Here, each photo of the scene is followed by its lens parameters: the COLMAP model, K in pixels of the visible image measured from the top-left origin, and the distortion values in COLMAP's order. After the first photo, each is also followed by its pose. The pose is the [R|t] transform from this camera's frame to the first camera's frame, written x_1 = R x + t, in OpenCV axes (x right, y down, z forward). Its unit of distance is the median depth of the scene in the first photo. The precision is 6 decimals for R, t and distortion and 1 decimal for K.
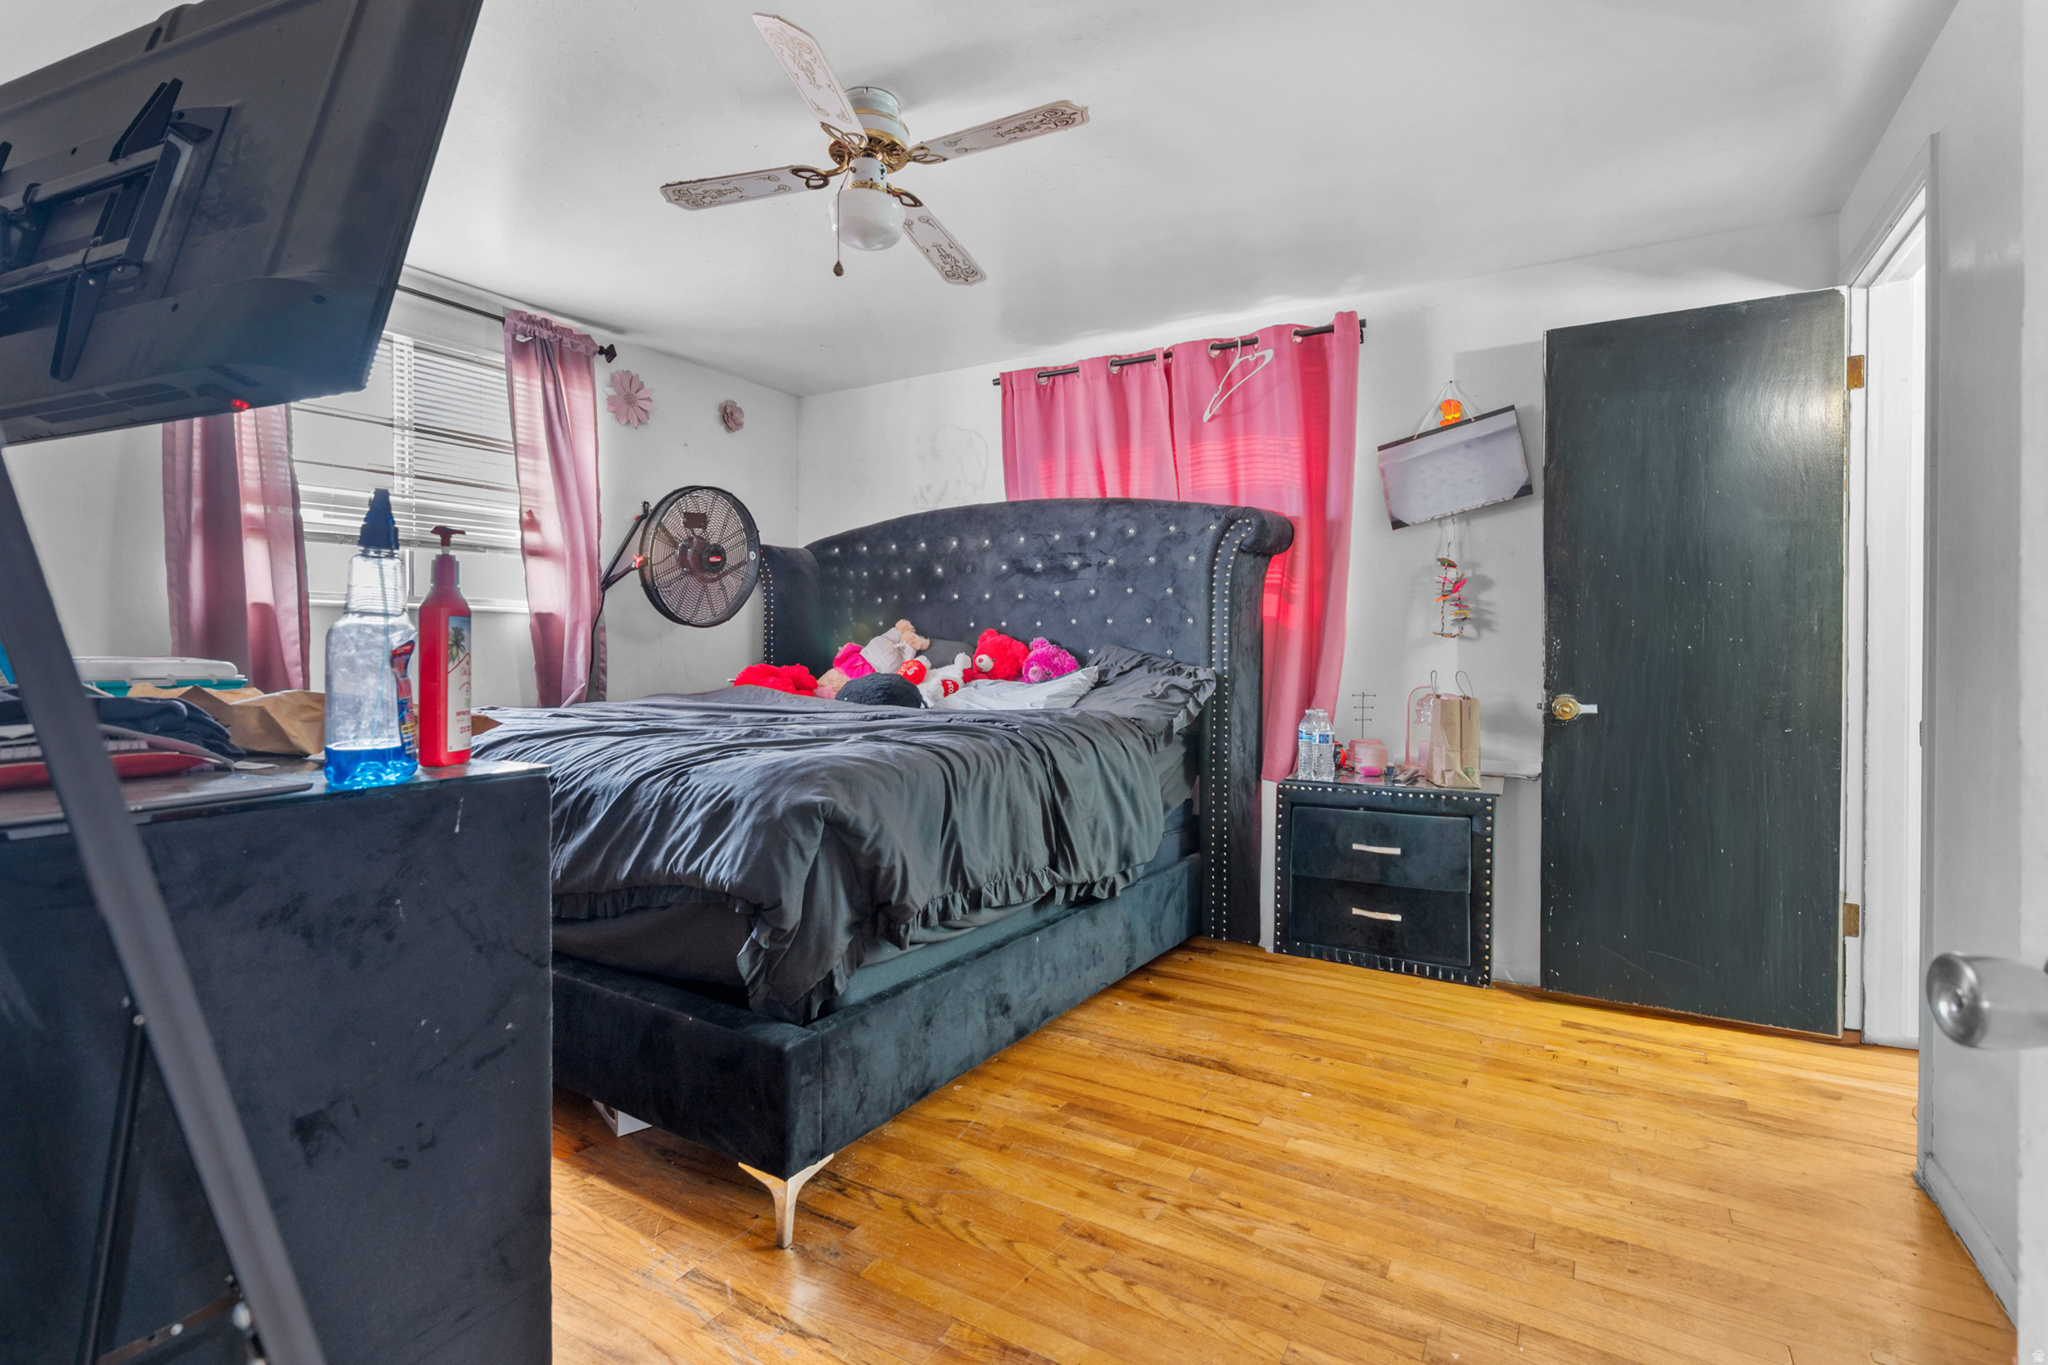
lens RADIAL K [[946.4, 0, 1022.6], [0, 946.4, 669.8], [0, 0, 1]] dist [0.003130, -0.000793]
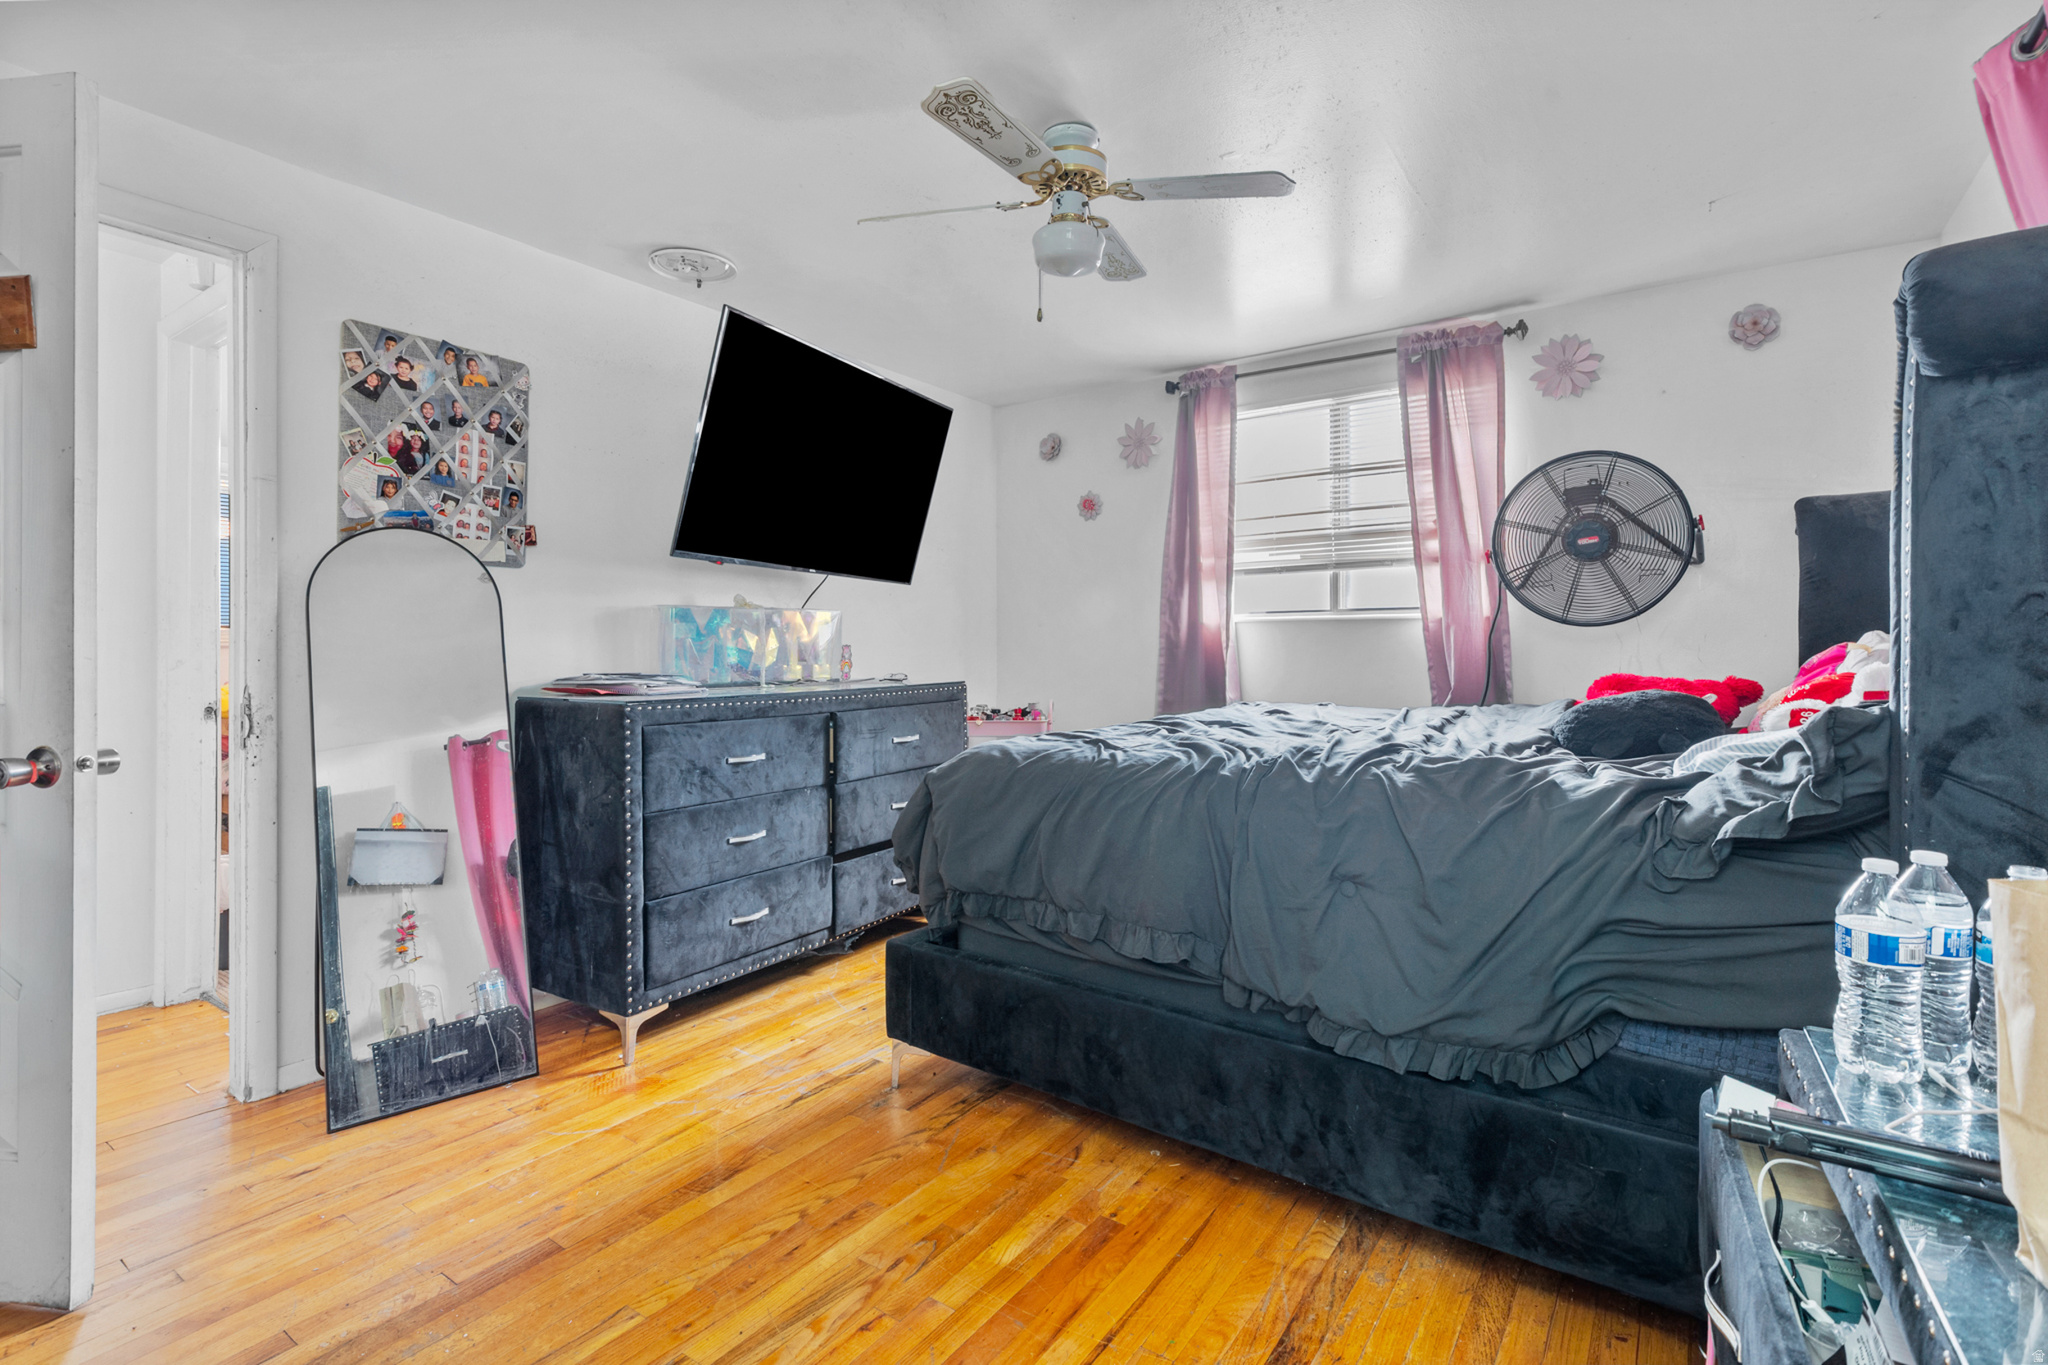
lens RADIAL K [[946.4, 0, 1020.7], [0, 946.4, 669.0], [0, 0, 1]] dist [0.003130, -0.000793]
pose [[-0.061011, 0.015062, -0.998023, 0.857864], [-0.019210, 0.999683, 0.016261, -0.021094], [0.997952, 0.020164, -0.060703, 0.973202]]
